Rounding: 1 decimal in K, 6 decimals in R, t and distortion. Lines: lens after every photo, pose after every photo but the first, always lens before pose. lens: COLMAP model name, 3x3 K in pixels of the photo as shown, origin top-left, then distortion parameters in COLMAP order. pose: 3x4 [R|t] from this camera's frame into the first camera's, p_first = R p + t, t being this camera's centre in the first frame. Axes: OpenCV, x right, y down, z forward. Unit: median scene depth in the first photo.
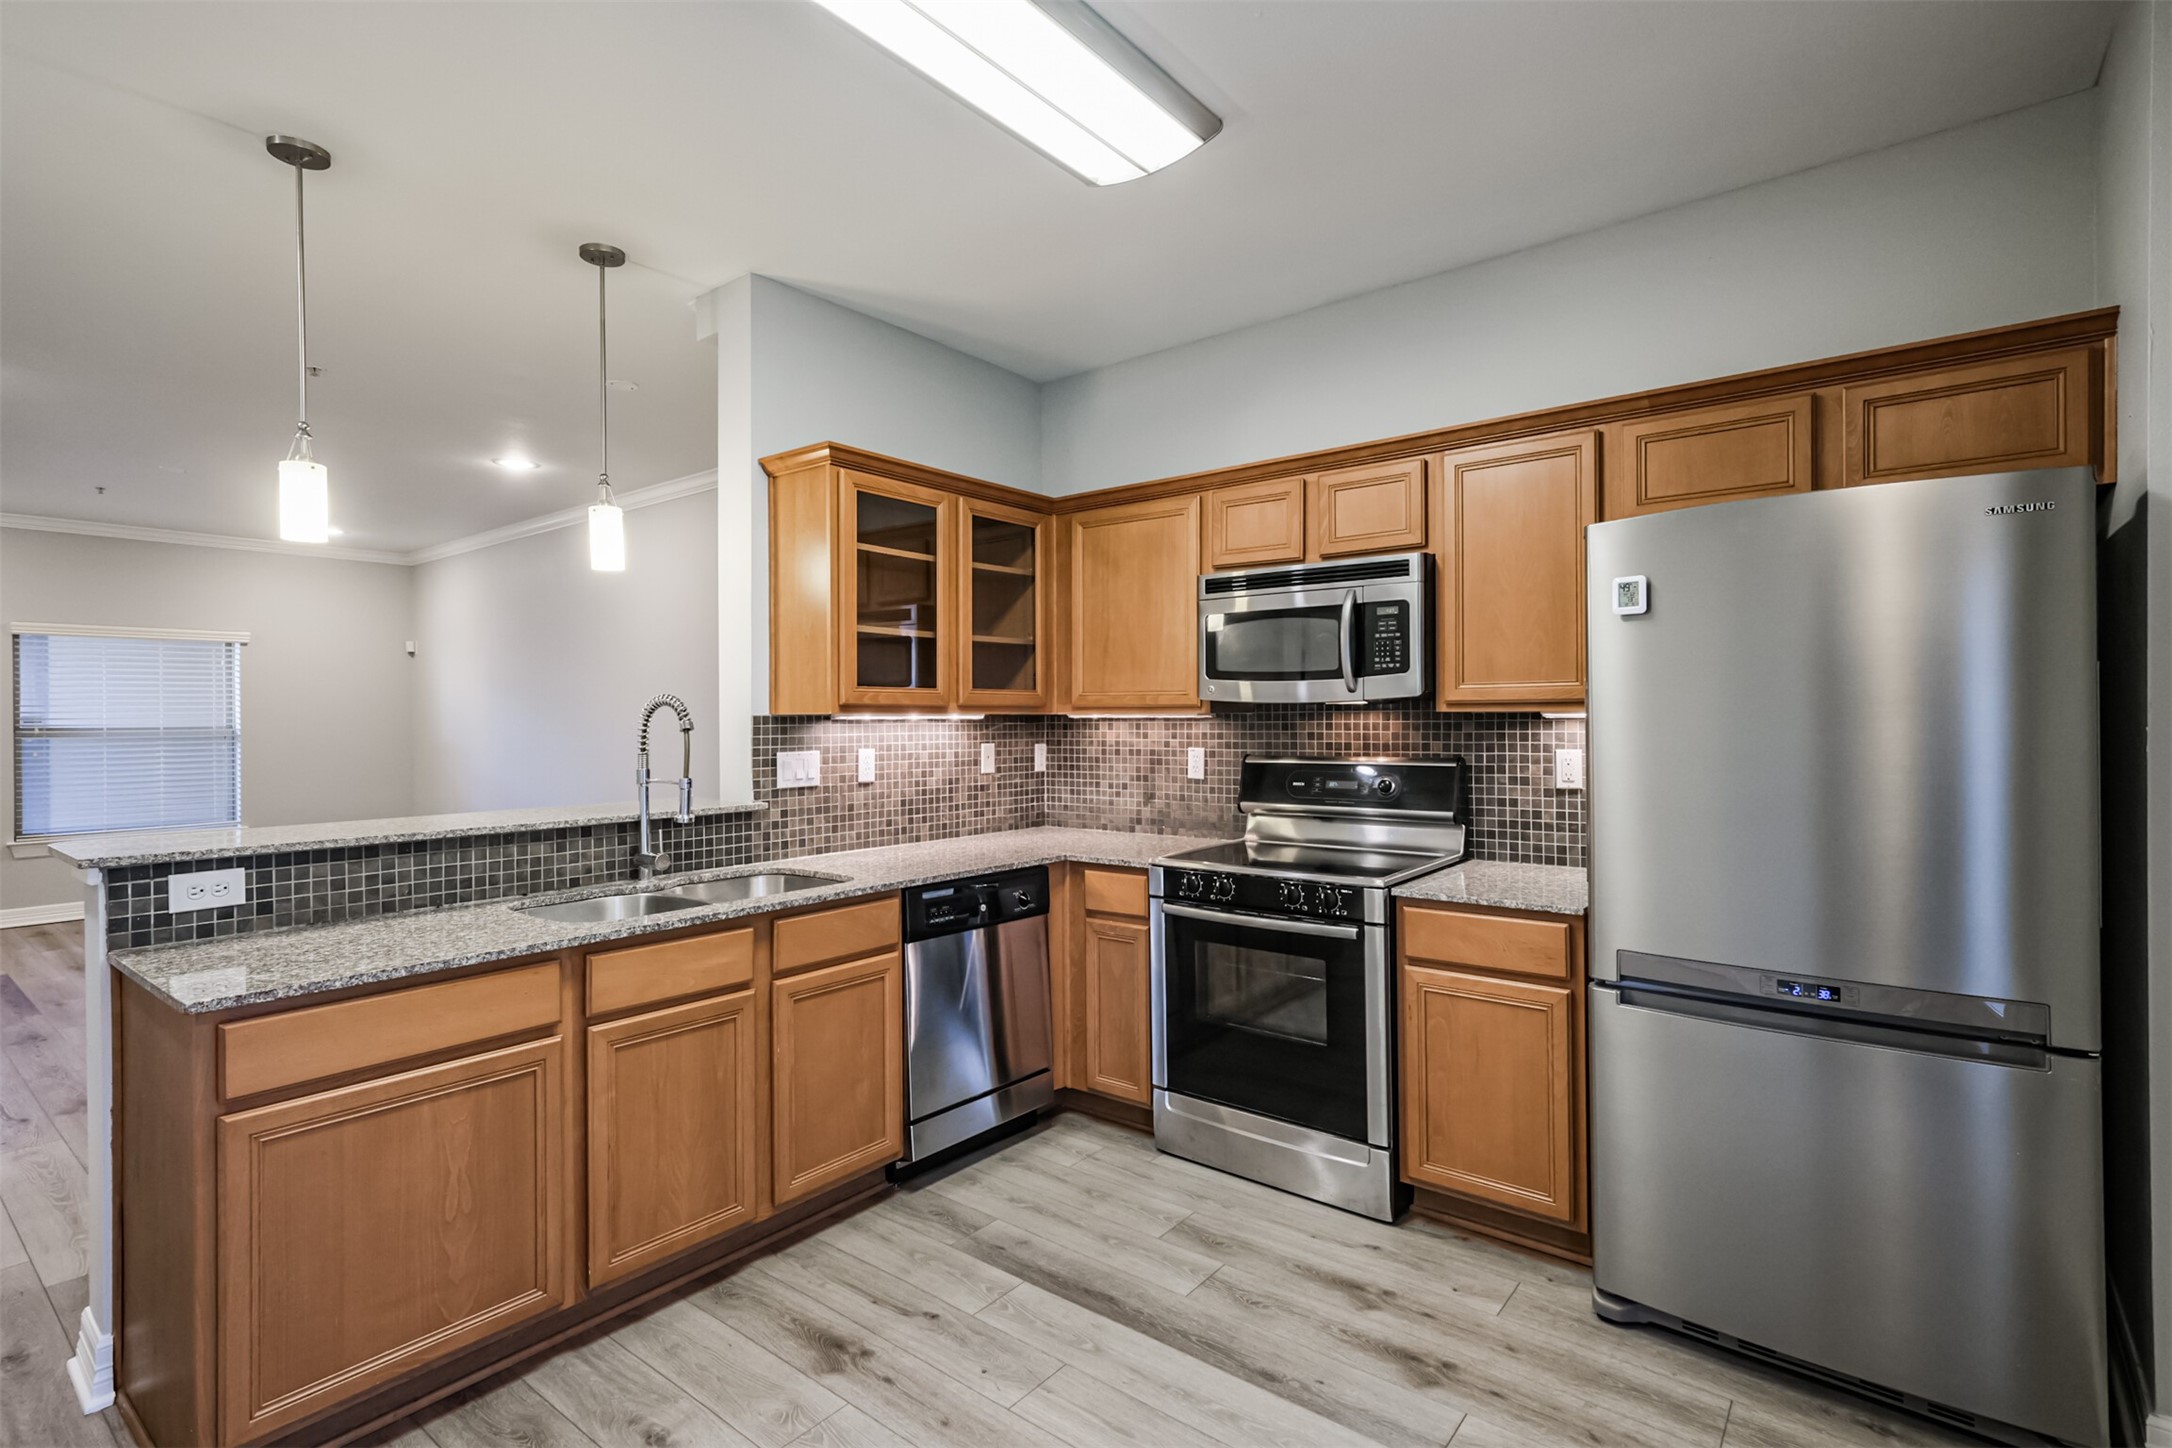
lens RADIAL K [[1012.0, 0, 1088.4], [0, 1012.0, 714.8], [0, 0, 1]] dist [0.005593, 0.000351]
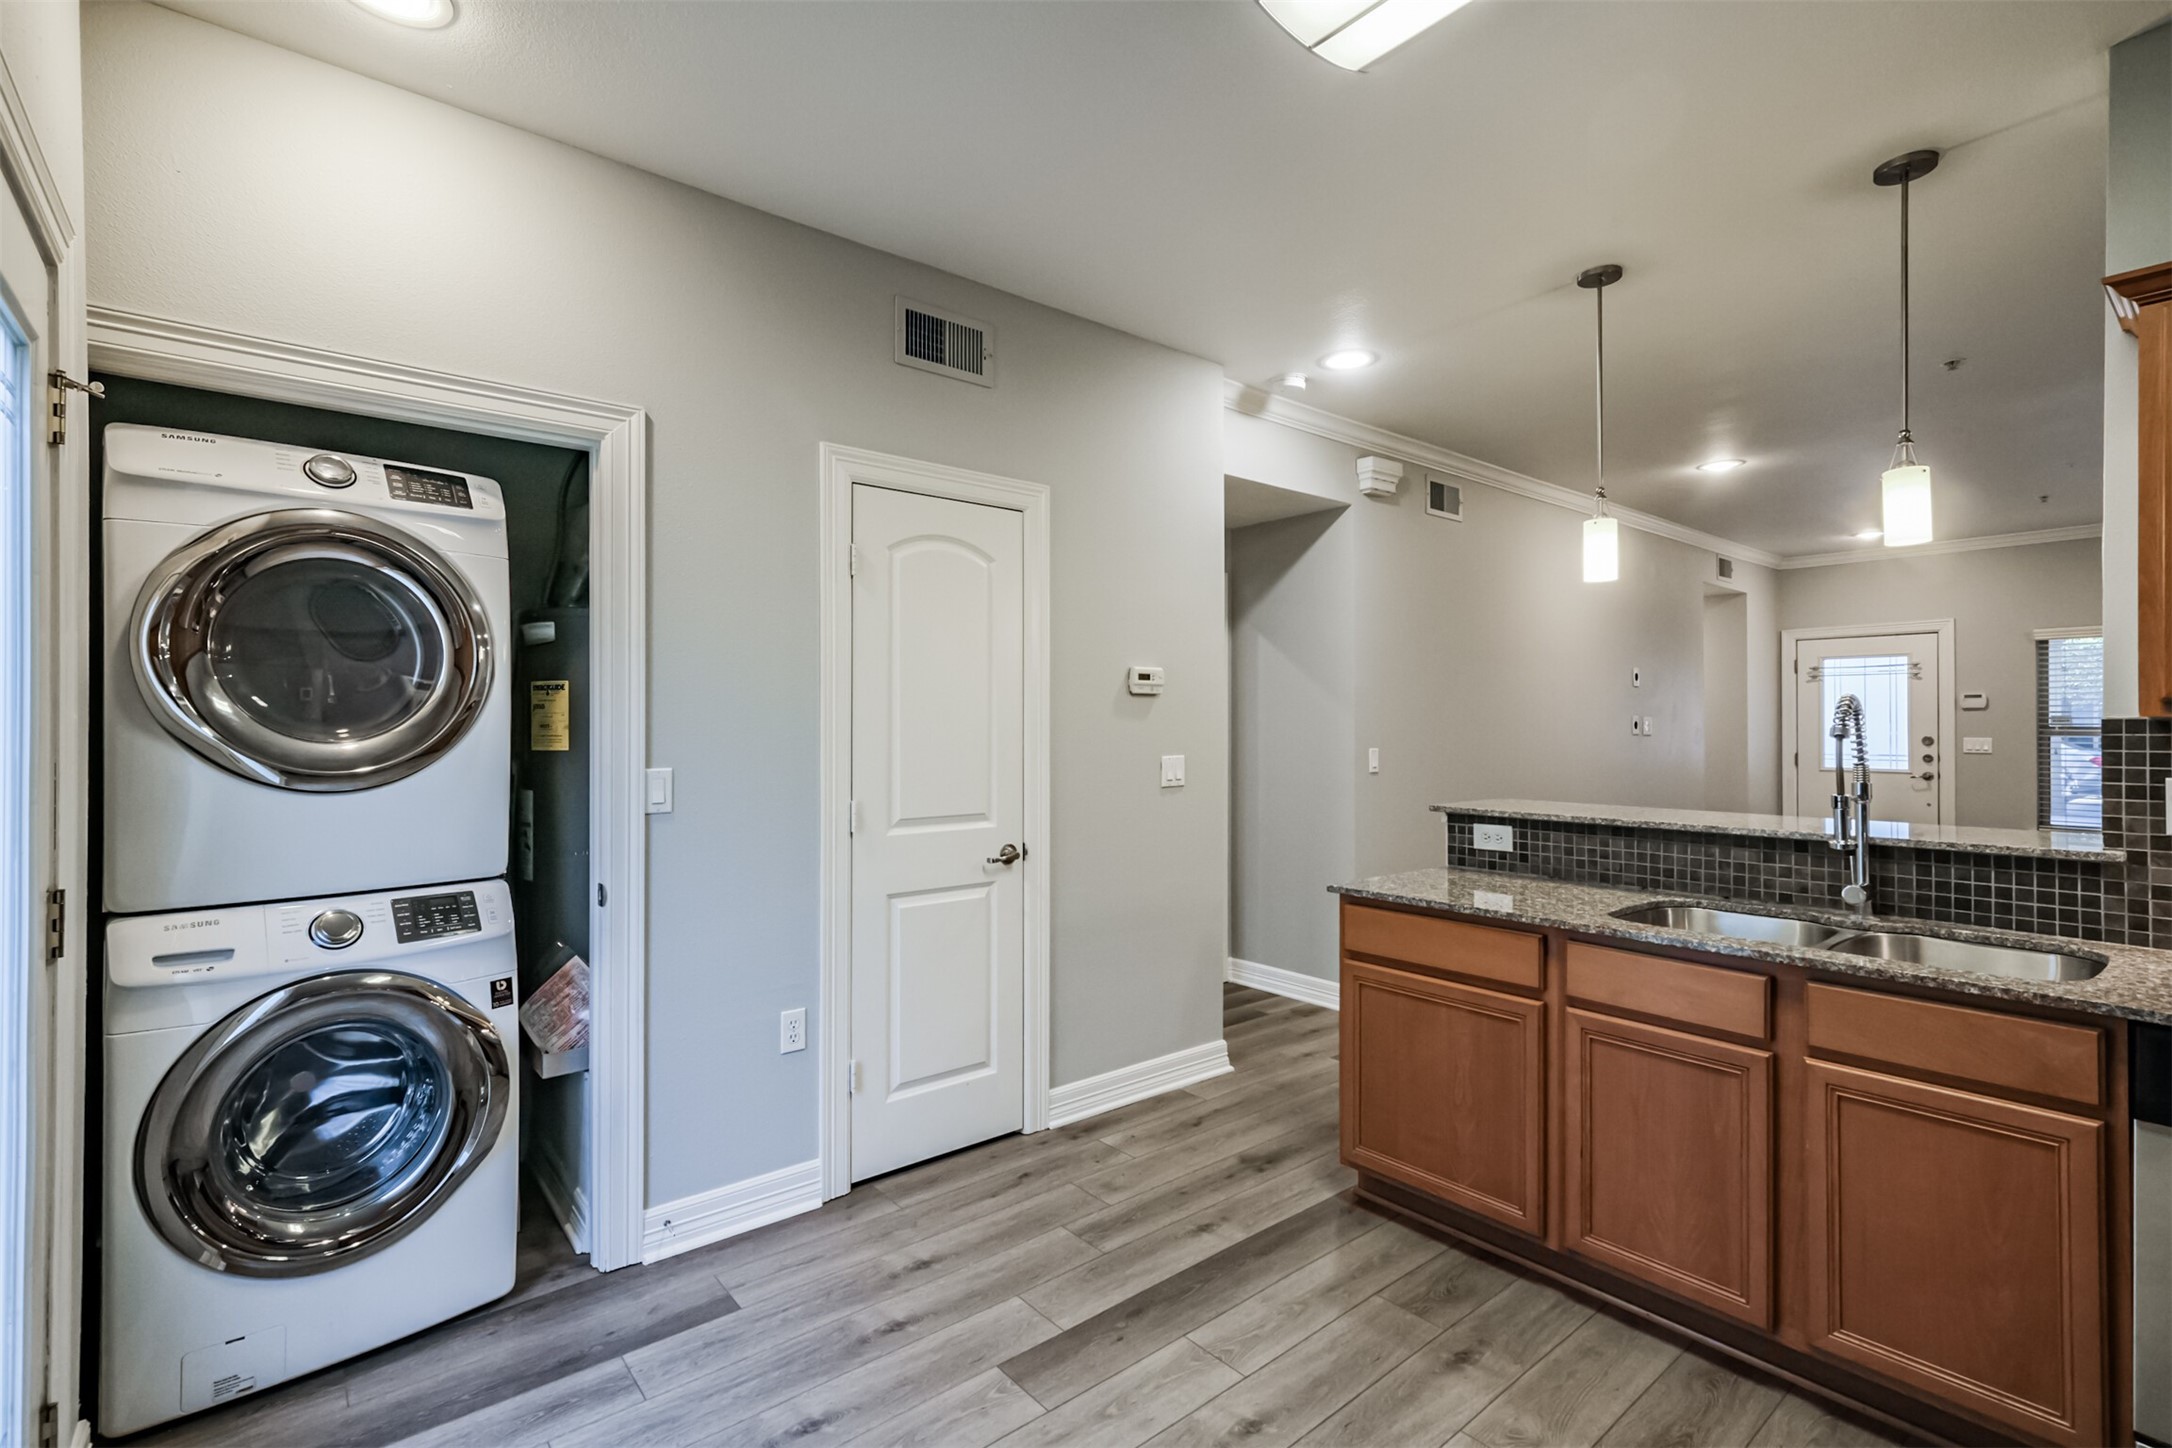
lens RADIAL K [[991.3, 0, 1088.3], [0, 991.3, 722.7], [0, 0, 1]] dist [-0.002489, -0.000263]
pose [[-0.205569, 0.007152, -0.978616, 0.680724], [0.003843, 0.999971, 0.006501, -0.004994], [0.978635, -0.002424, -0.205591, 0.756023]]
